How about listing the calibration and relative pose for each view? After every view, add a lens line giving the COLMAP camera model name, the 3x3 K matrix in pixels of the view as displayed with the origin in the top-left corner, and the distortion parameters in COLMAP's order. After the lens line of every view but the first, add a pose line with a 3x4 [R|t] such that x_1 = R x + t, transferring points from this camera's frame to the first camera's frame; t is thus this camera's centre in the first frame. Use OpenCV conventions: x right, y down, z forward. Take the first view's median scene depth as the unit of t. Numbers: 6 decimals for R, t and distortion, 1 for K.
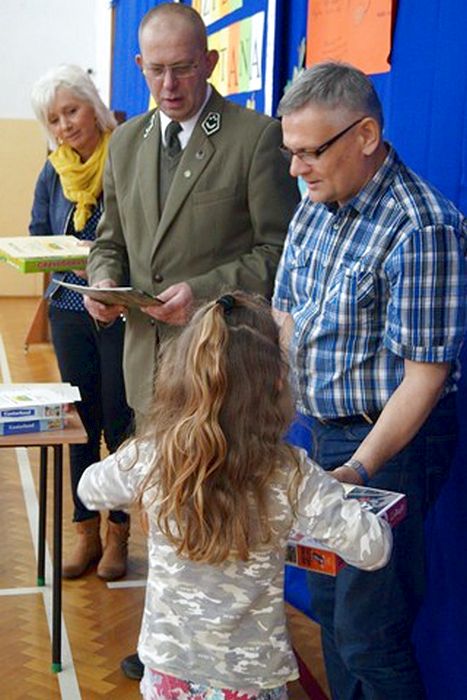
lens RADIAL K [[1078.6, 0, 230.7], [0, 1078.6, 351.3], [0, 0, 1]] dist [-0.001330, 0.000000]
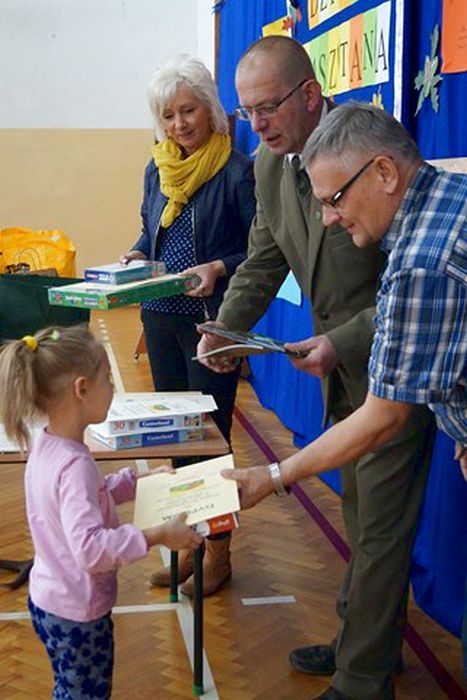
lens RADIAL K [[1078.6, 0, 232.2], [0, 1078.6, 347.9], [0, 0, 1]] dist [-0.001330, 0.000000]
pose [[0.996098, -0.017254, -0.086554, -0.038386], [0.016373, 0.999807, -0.010883, 0.001698], [0.086725, 0.009424, 0.996188, 0.044526]]
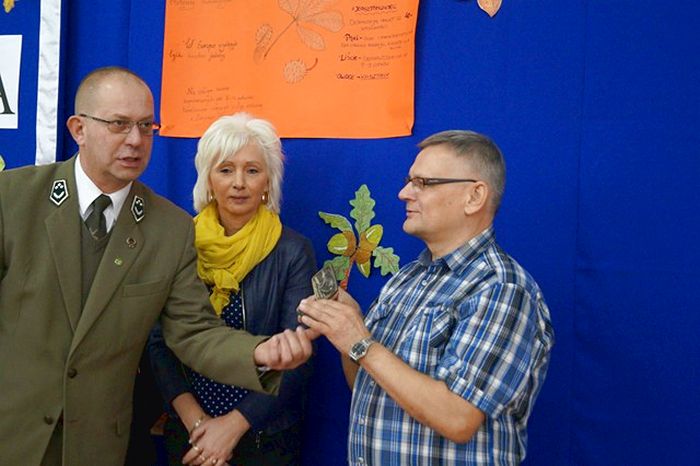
lens RADIAL K [[1078.6, 0, 352.8], [0, 1078.6, 229.5], [0, 0, 1]] dist [-0.001330, 0.000000]
pose [[0.639275, -0.015319, 0.768825, -0.520248], [0.108740, 0.991556, -0.070660, -0.105440], [-0.761251, 0.128773, 0.635543, 0.384241]]
